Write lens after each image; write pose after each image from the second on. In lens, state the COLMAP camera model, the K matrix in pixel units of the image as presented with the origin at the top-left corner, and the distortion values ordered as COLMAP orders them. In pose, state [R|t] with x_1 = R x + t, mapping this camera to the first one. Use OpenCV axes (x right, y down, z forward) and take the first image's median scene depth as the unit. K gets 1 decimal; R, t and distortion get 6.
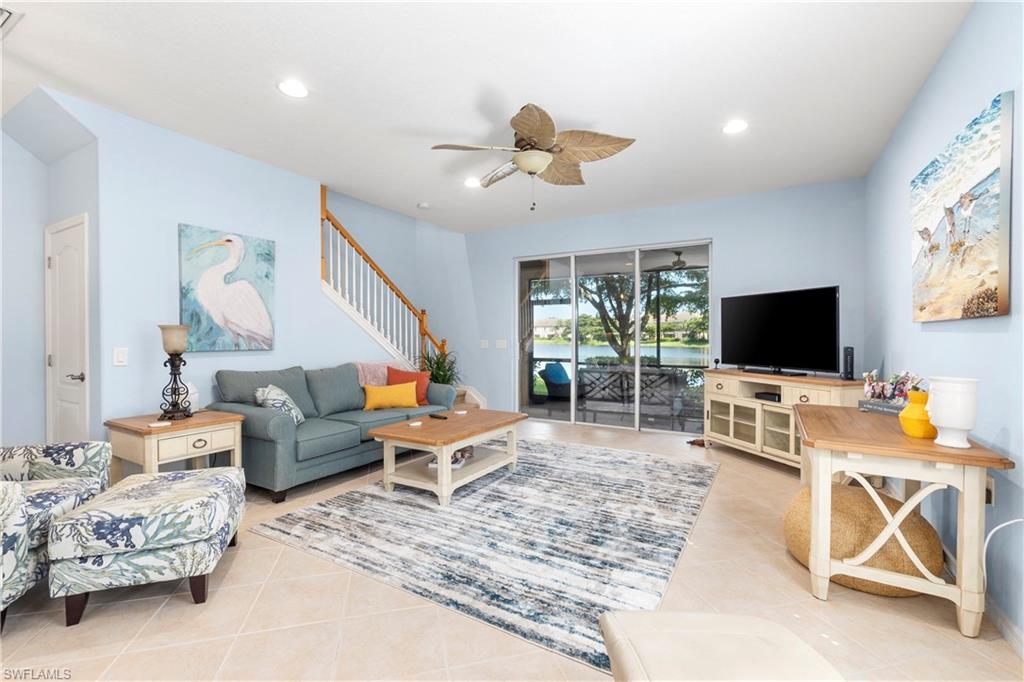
lens RADIAL K [[443.1, 0, 507.8], [0, 443.1, 336.8], [0, 0, 1]] dist [0.004672, -0.002442]
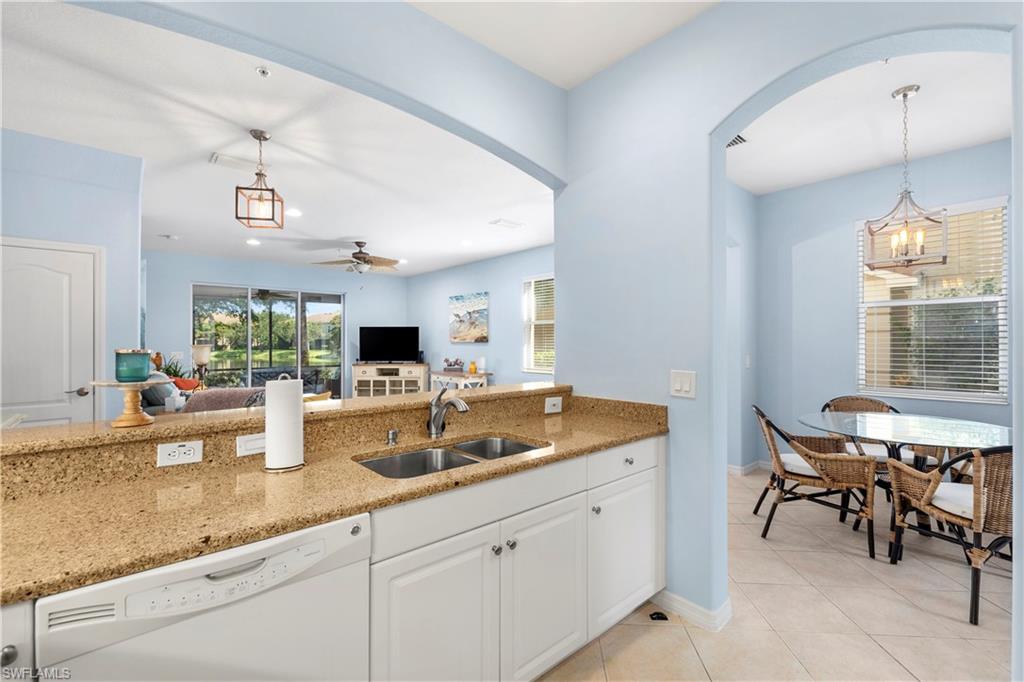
lens RADIAL K [[443.1, 0, 504.2], [0, 443.1, 337.2], [0, 0, 1]] dist [0.004672, -0.002442]
pose [[0.335072, 0.009844, 0.942141, -1.753801], [0.004494, 0.999917, -0.012046, -0.027409], [-0.942182, 0.008270, 0.335000, -0.371979]]
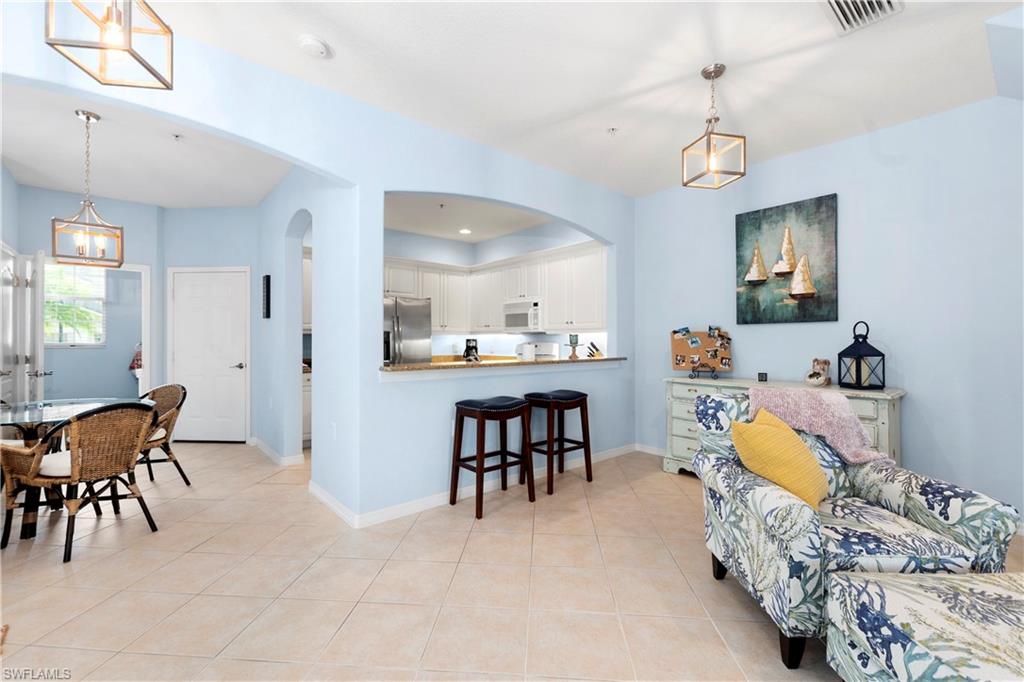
lens RADIAL K [[443.1, 0, 511.3], [0, 443.1, 336.3], [0, 0, 1]] dist [0.004672, -0.002442]
pose [[-0.332246, -0.006983, -0.943167, -0.035967], [0.000393, 0.999971, -0.007542, -0.004496], [0.943193, -0.002877, -0.332234, 0.430435]]
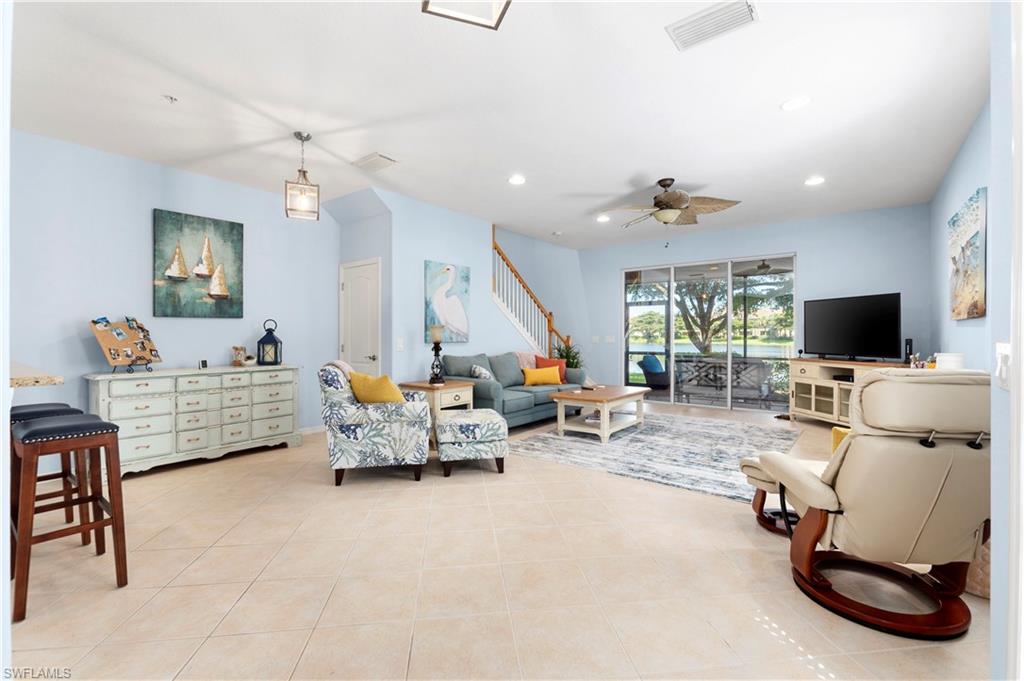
lens RADIAL K [[443.1, 0, 505.0], [0, 443.1, 335.7], [0, 0, 1]] dist [0.004672, -0.002442]
pose [[0.989056, -0.002534, -0.147518, -0.264109], [0.002769, 0.999995, 0.001384, 0.009350], [0.147513, -0.001778, 0.989058, -0.566928]]
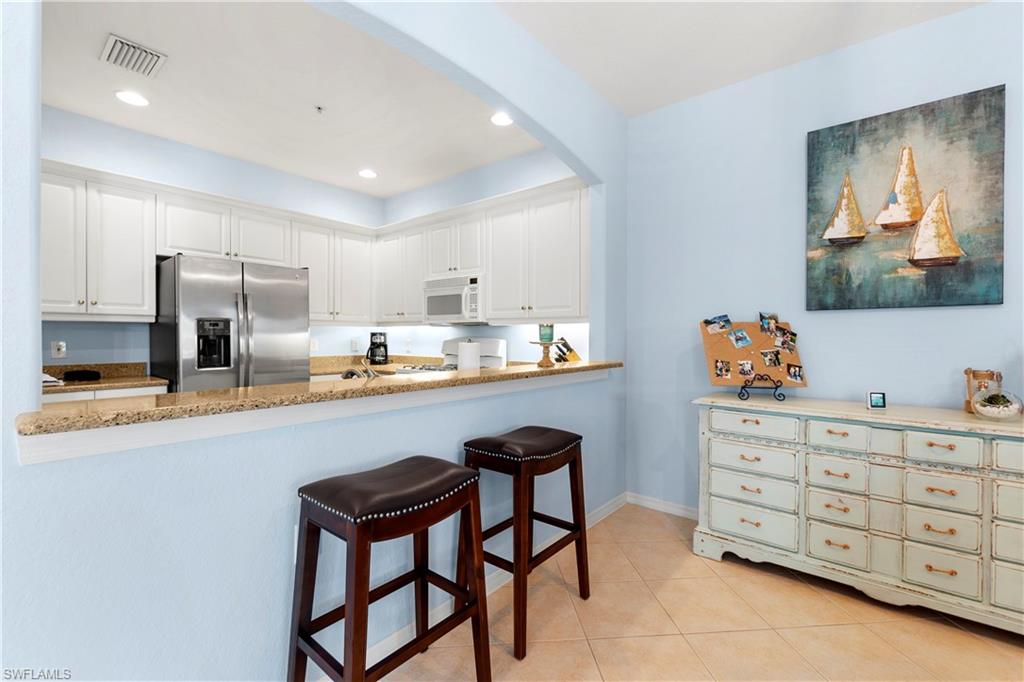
lens RADIAL K [[443.1, 0, 512.0], [0, 443.1, 335.4], [0, 0, 1]] dist [0.004672, -0.002442]
pose [[-0.164441, 0.003082, -0.986382, -0.619912], [-0.003495, 0.999987, 0.003707, -0.004897], [0.986381, 0.004057, -0.164428, 0.219282]]
